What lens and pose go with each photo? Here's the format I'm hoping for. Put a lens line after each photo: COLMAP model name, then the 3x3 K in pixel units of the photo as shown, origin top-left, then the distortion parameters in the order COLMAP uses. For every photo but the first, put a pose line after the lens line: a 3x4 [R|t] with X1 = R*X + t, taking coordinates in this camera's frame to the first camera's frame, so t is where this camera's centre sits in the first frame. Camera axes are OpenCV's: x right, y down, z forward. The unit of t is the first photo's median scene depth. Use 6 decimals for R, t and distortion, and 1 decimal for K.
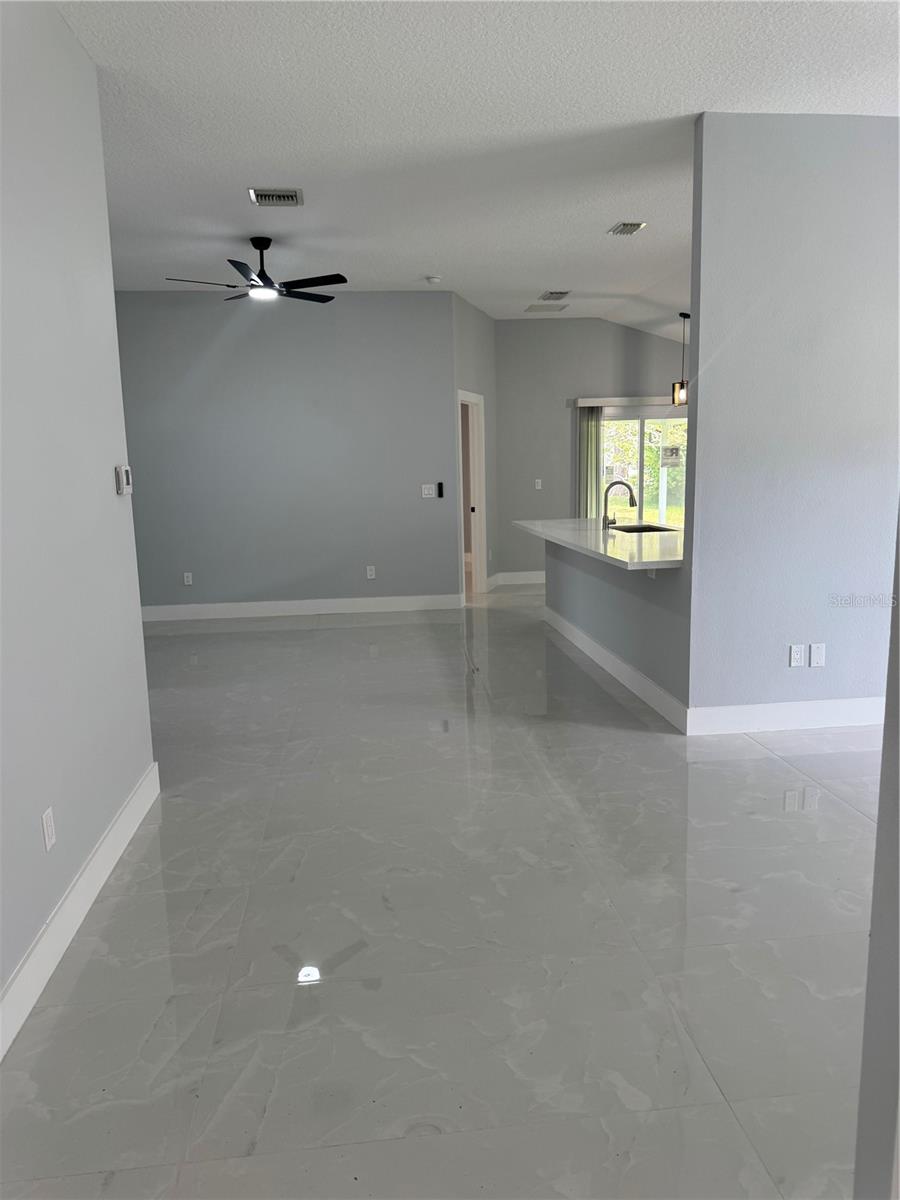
lens RADIAL K [[852.9, 0, 447.3], [0, 852.9, 600.0], [0, 0, 1]] dist [0.038544, -0.012520]
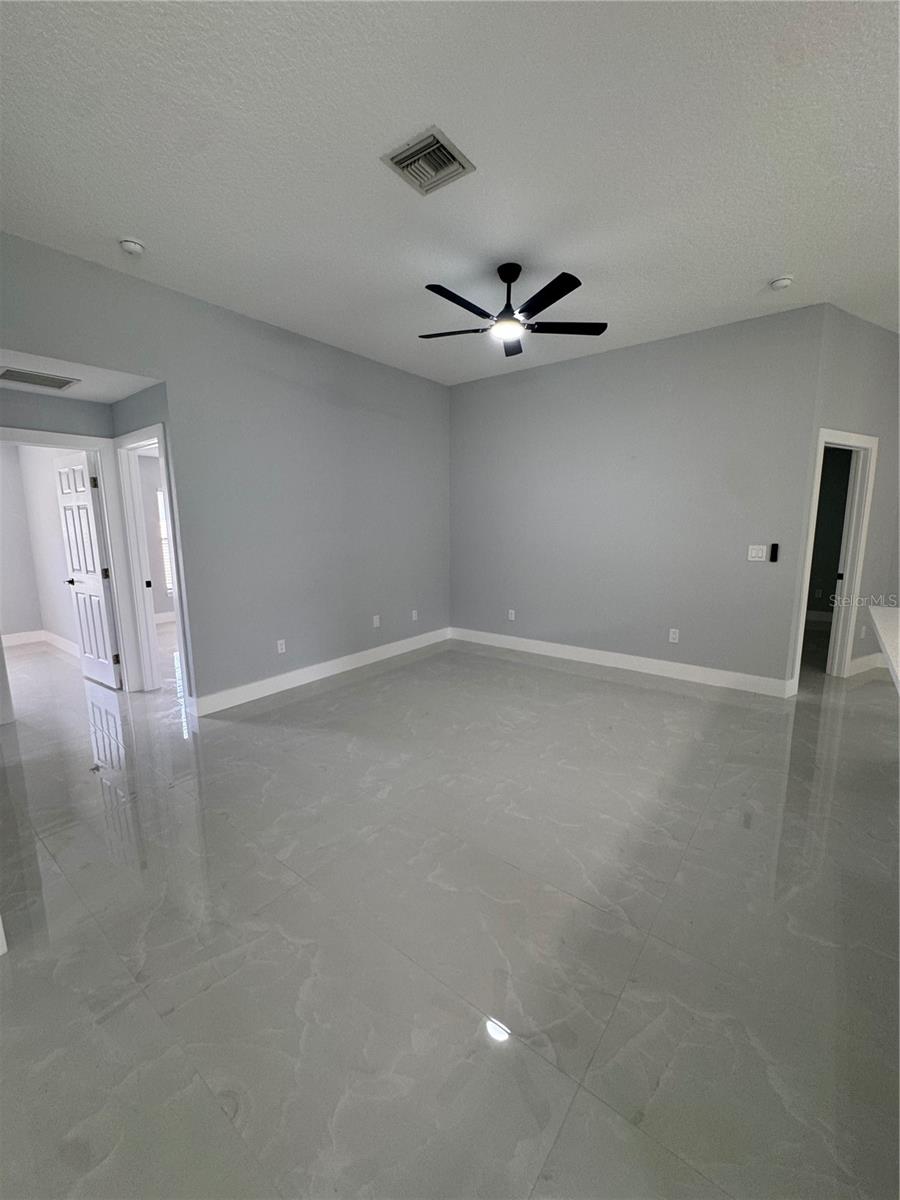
lens RADIAL K [[479.5, 0, 447.6], [0, 479.5, 599.2], [0, 0, 1]] dist [0.001117, 0.000158]
pose [[0.717591, 0.121219, -0.685835, 0.090542], [-0.117473, 0.991694, 0.052366, -0.071083], [0.686486, 0.042990, 0.725871, 0.443867]]
